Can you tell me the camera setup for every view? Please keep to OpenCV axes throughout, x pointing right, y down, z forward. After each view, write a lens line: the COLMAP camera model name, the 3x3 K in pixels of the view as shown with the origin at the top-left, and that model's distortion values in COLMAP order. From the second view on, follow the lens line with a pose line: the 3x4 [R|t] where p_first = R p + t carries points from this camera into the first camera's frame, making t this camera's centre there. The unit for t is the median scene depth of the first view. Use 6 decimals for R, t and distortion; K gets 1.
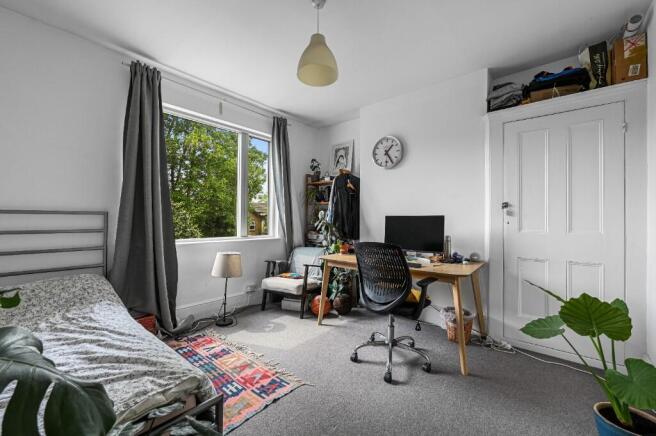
lens RADIAL K [[265.1, 0, 328.7], [0, 265.1, 213.9], [0, 0, 1]] dist [-0.009188, -0.000009]
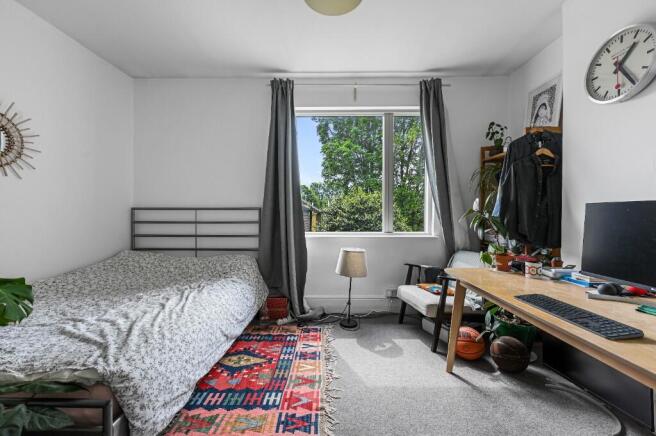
lens RADIAL K [[265.1, 0, 328.7], [0, 265.1, 213.9], [0, 0, 1]] dist [-0.009188, -0.000009]
pose [[0.637418, -0.005124, -0.770501, 0.258409], [0.023110, 0.999655, 0.012470, 0.009752], [0.770171, -0.025755, 0.637317, 0.328627]]
